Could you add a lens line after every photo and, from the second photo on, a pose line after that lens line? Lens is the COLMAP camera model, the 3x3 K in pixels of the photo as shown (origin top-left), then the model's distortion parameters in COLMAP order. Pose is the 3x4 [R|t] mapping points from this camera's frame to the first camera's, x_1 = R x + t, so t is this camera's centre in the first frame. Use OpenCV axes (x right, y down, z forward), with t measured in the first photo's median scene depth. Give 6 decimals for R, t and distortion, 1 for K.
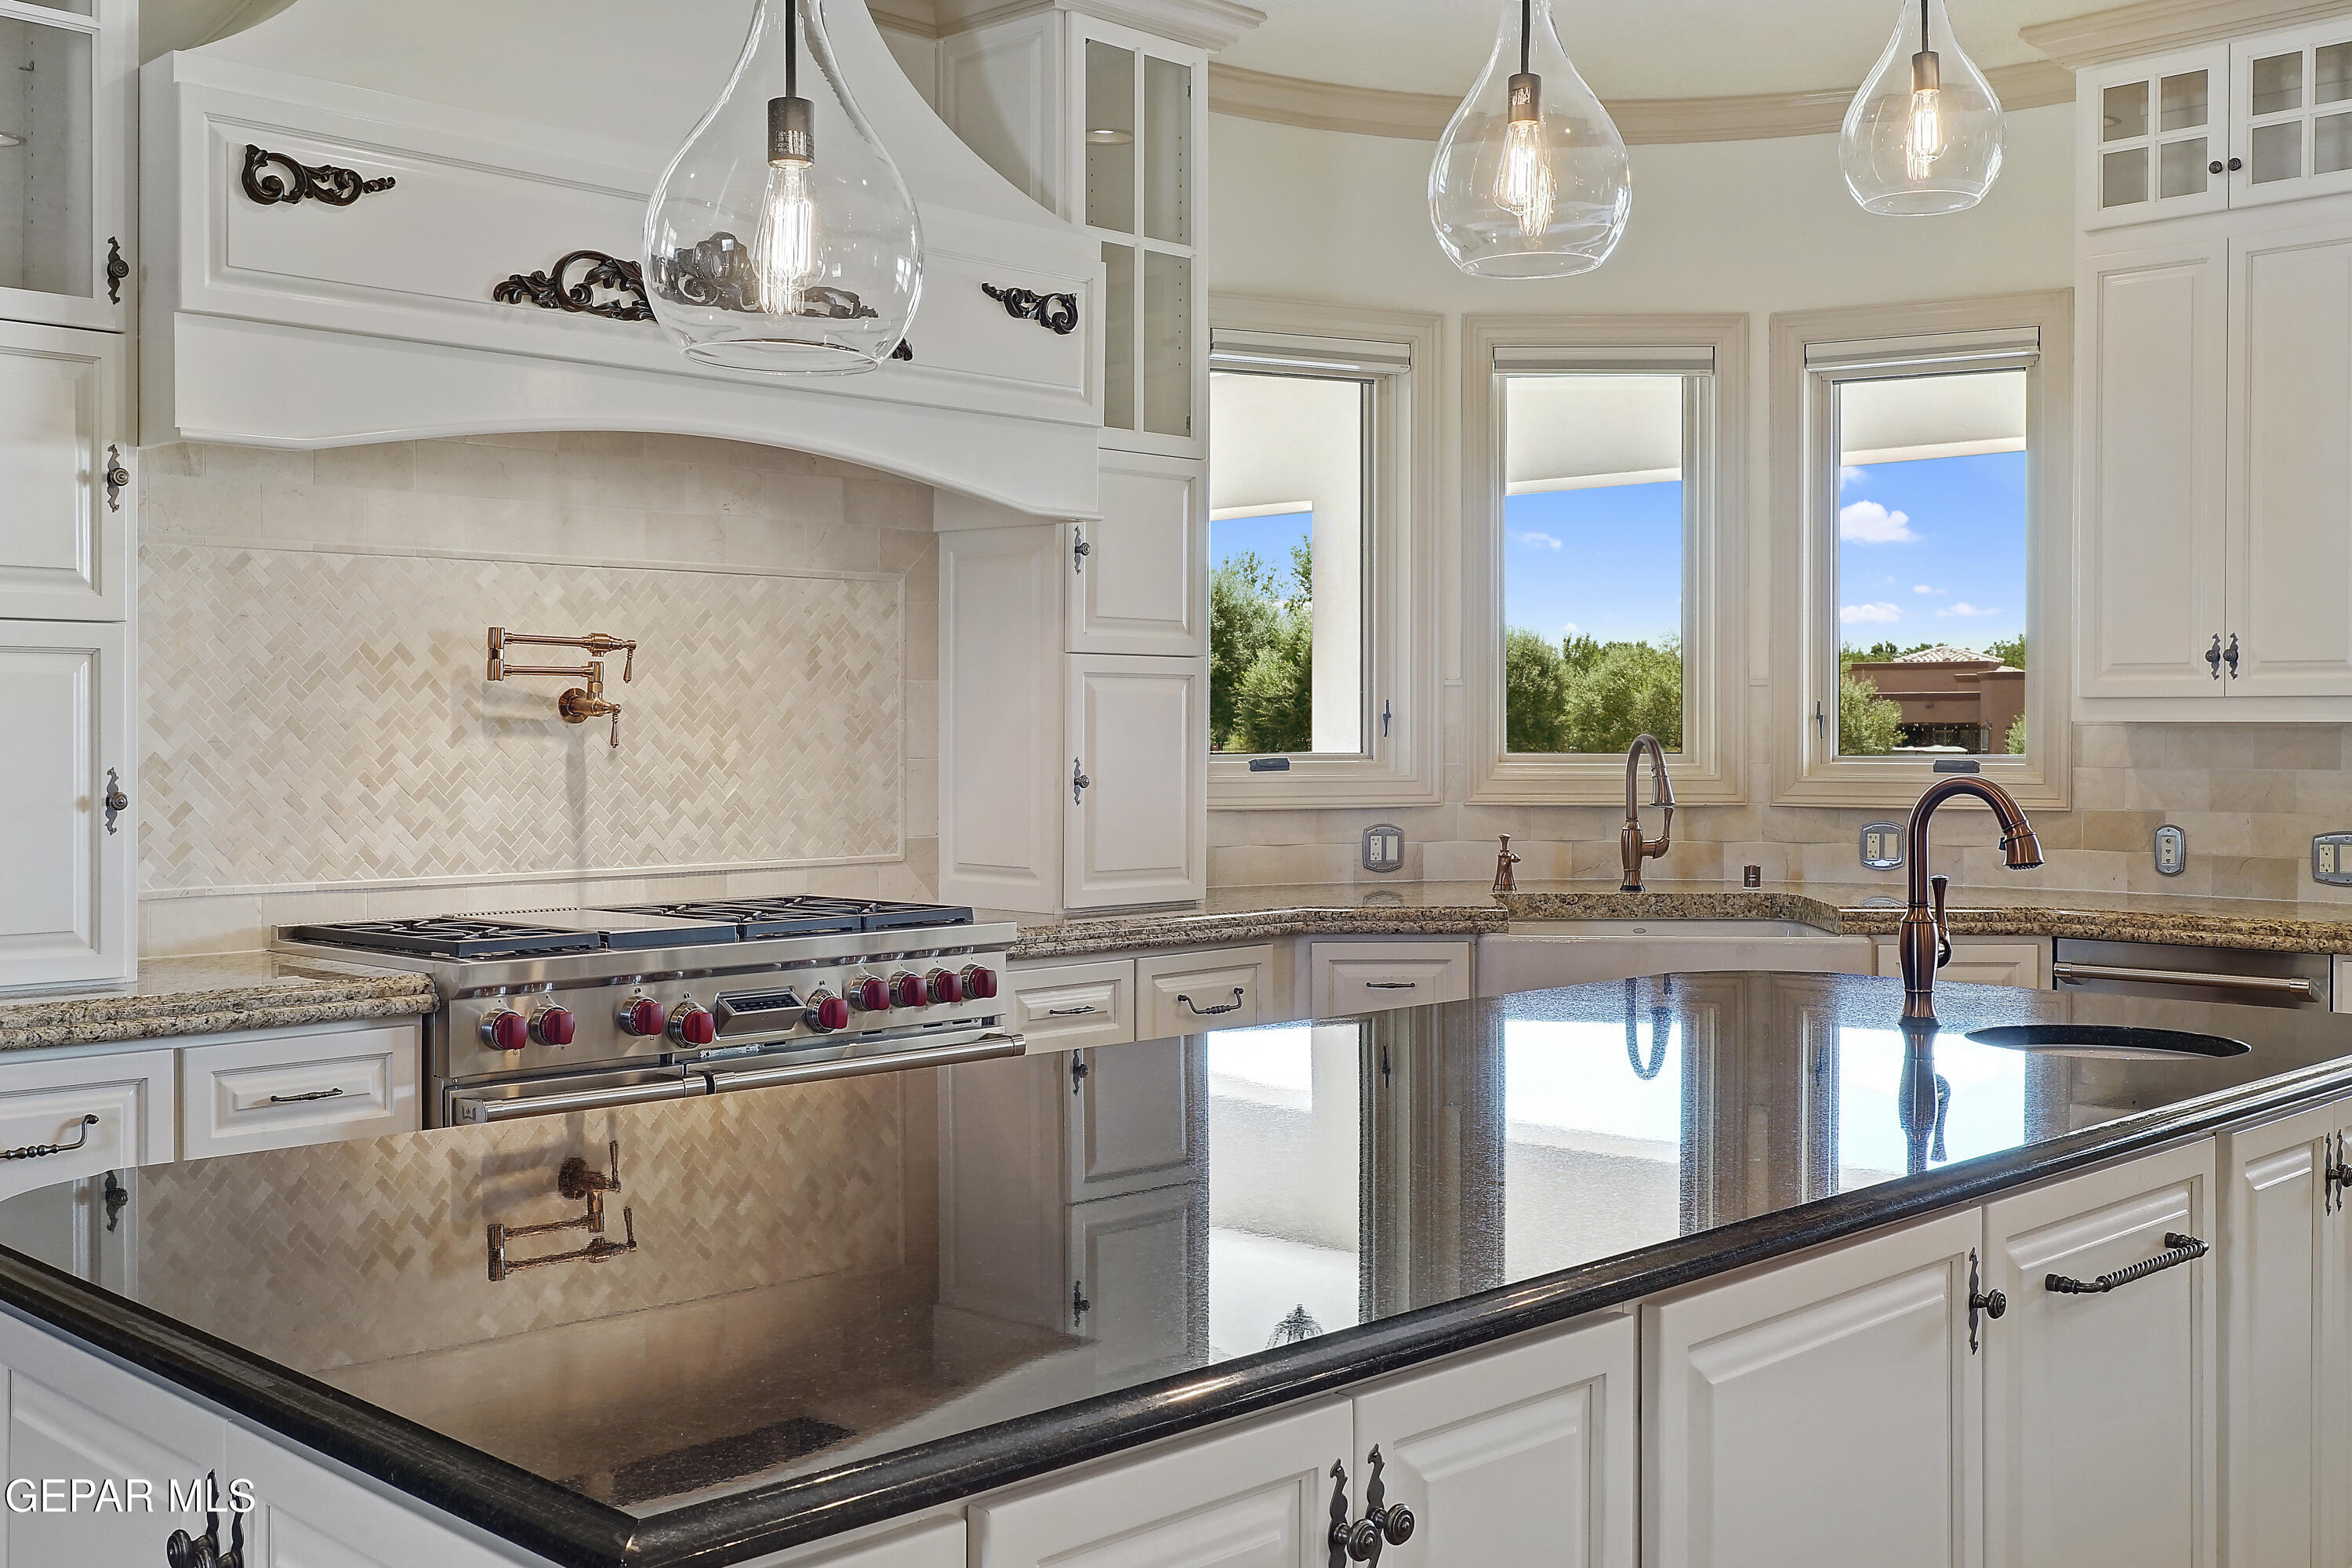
lens RADIAL K [[2381.1, 0, 1174.8], [0, 2381.1, 772.6], [0, 0, 1]] dist [-0.006178, 0.000000]
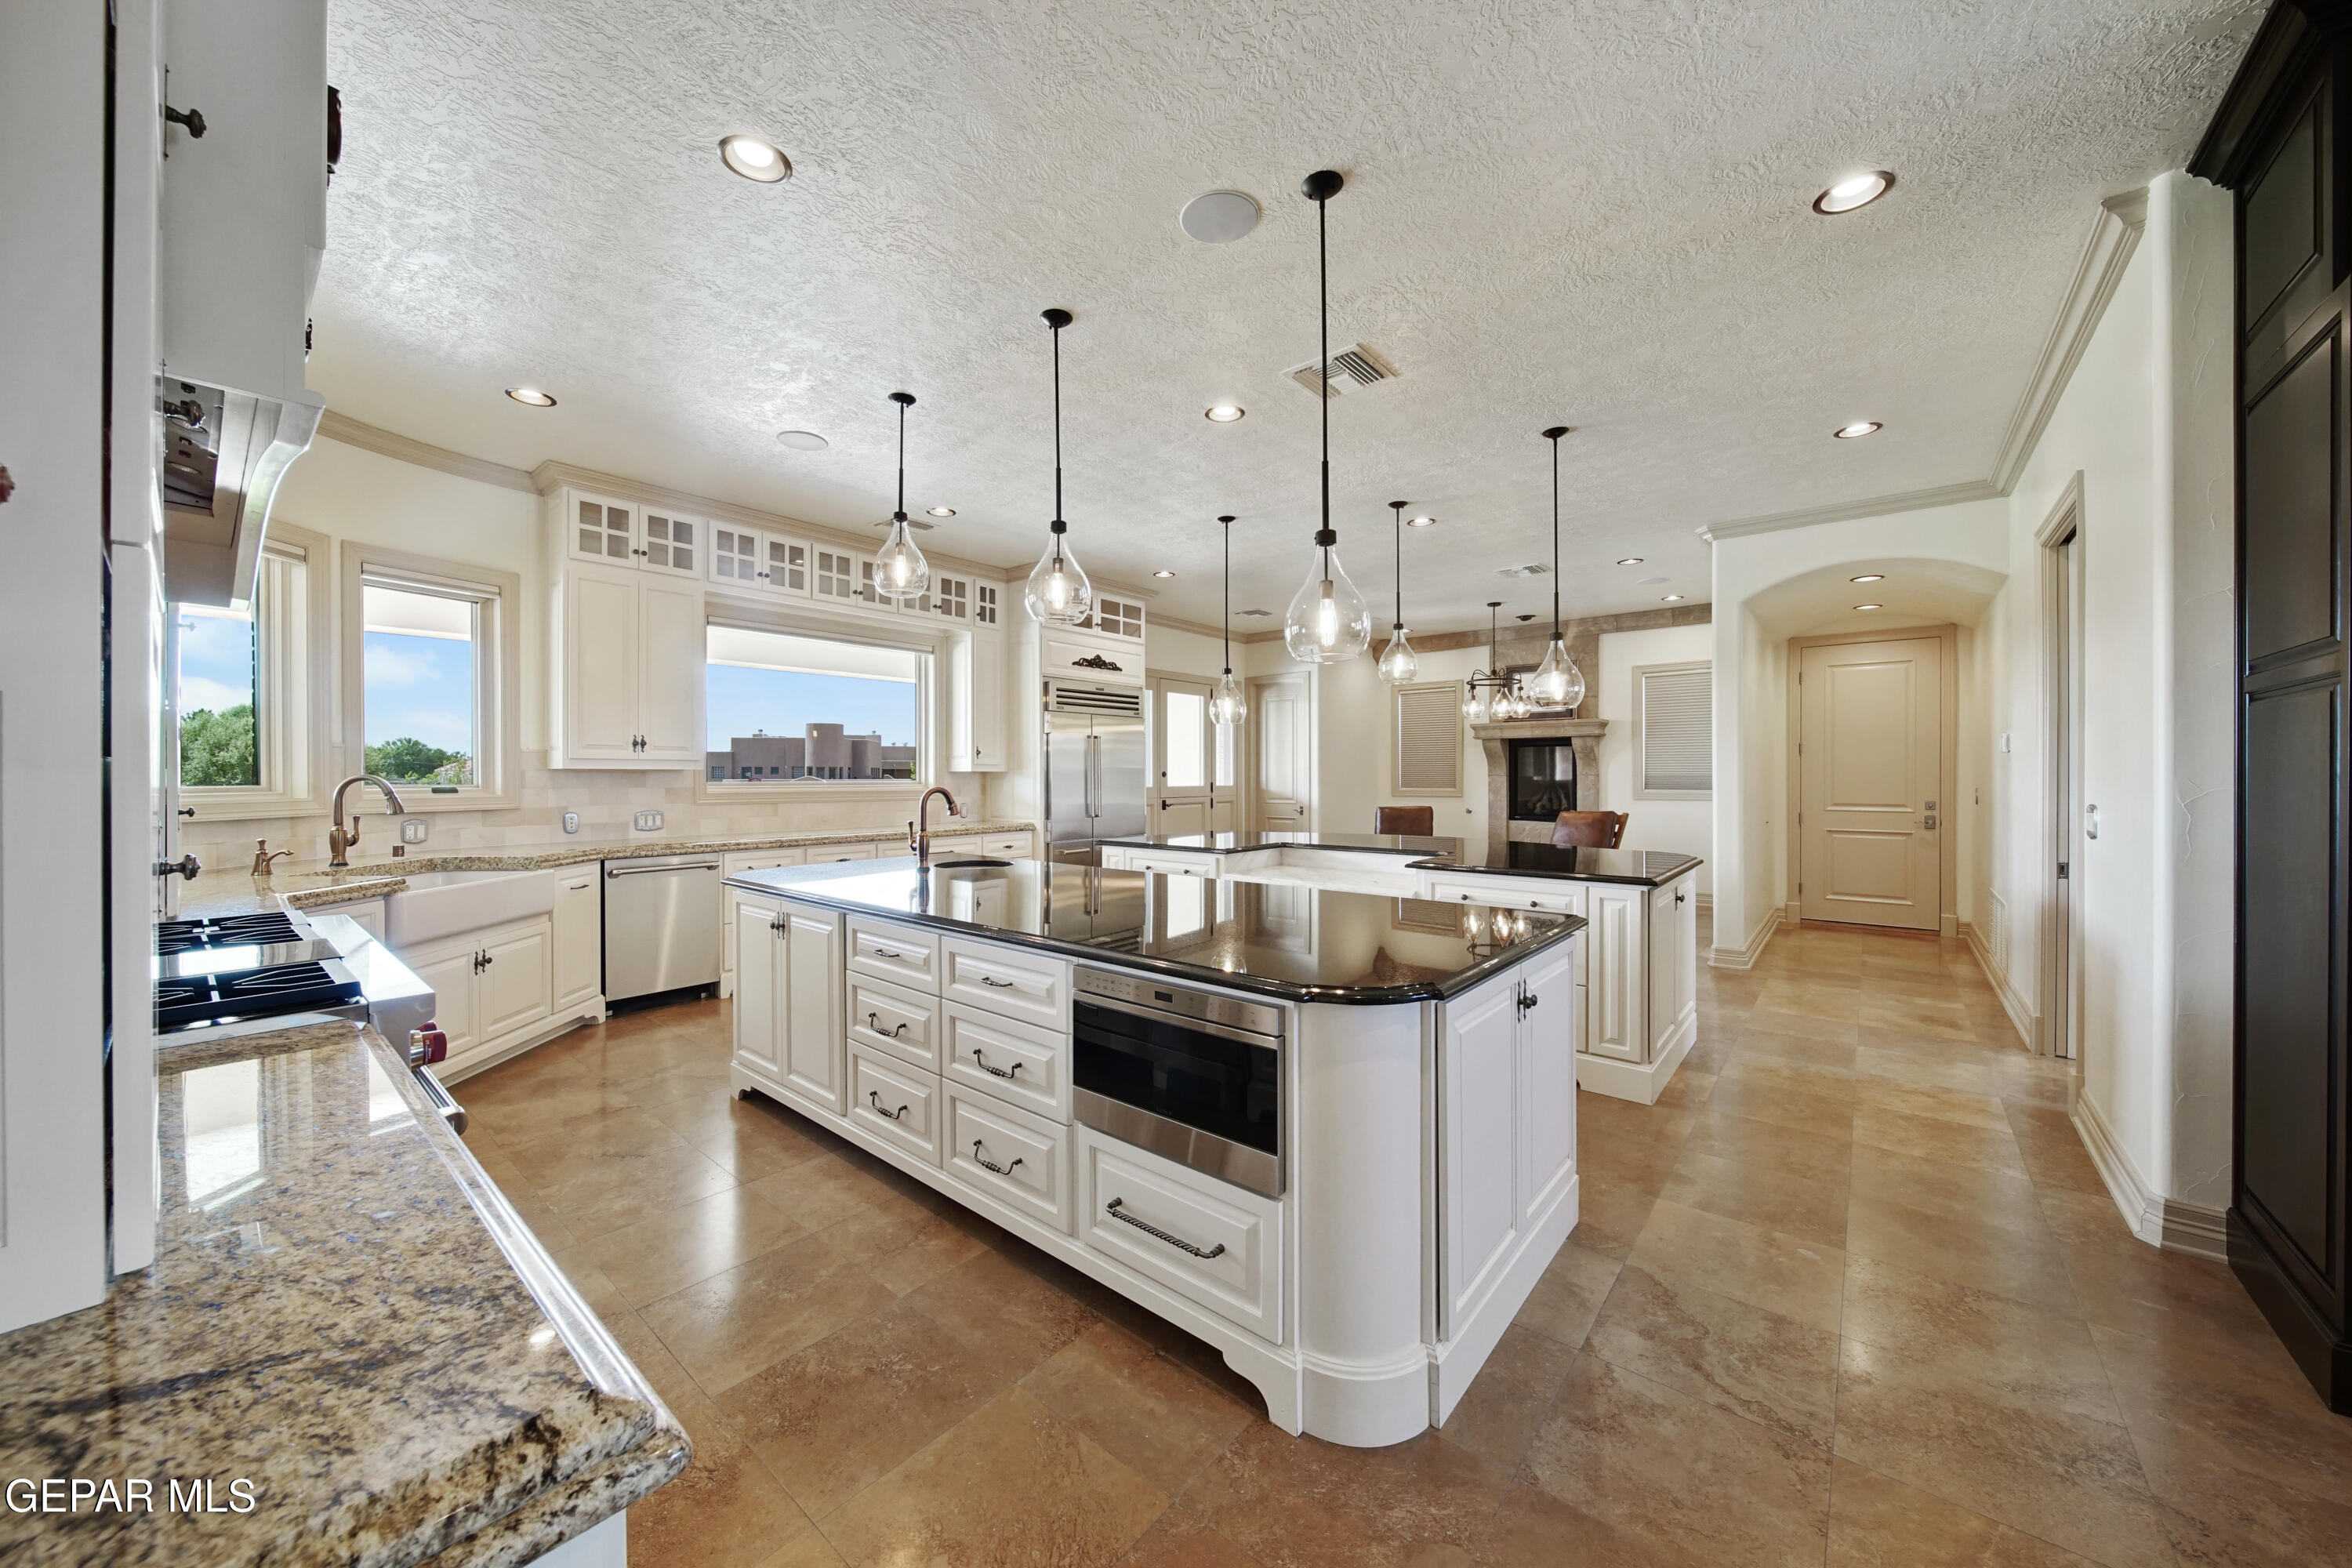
lens RADIAL K [[838.0, 0, 1170.9], [0, 838.0, 776.1], [0, 0, 1]] dist [-0.000020, -0.000010]
pose [[-0.083104, -0.004665, 0.996530, -0.490961], [0.015411, 0.999863, 0.005966, -0.010125], [-0.996422, 0.015853, -0.083021, 0.491119]]
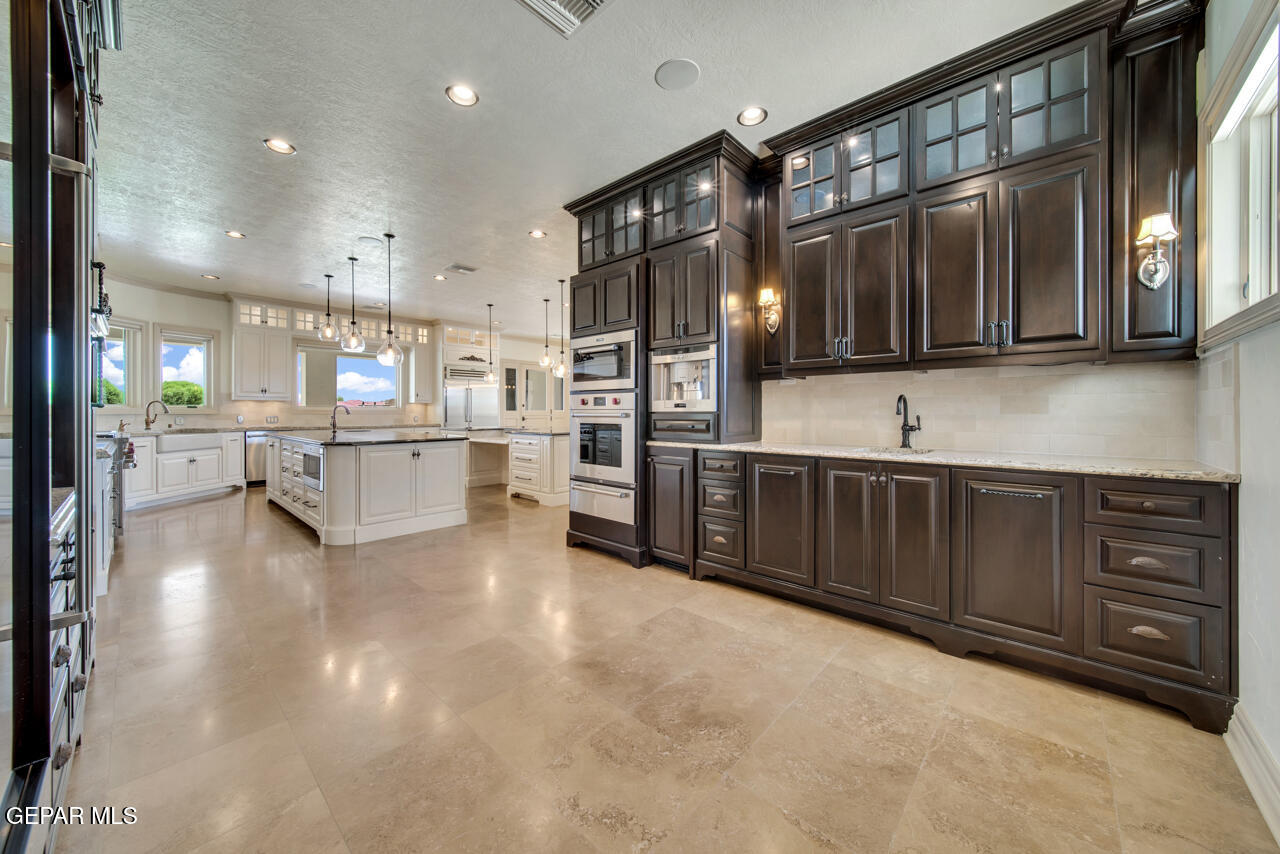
lens RADIAL K [[456.1, 0, 638.5], [0, 456.1, 413.8], [0, 0, 1]] dist [-0.000020, -0.000010]
pose [[-0.048548, -0.009568, 0.998775, -0.944298], [0.014930, 0.999835, 0.010304, 0.021667], [-0.998709, 0.015412, -0.048397, -0.047033]]
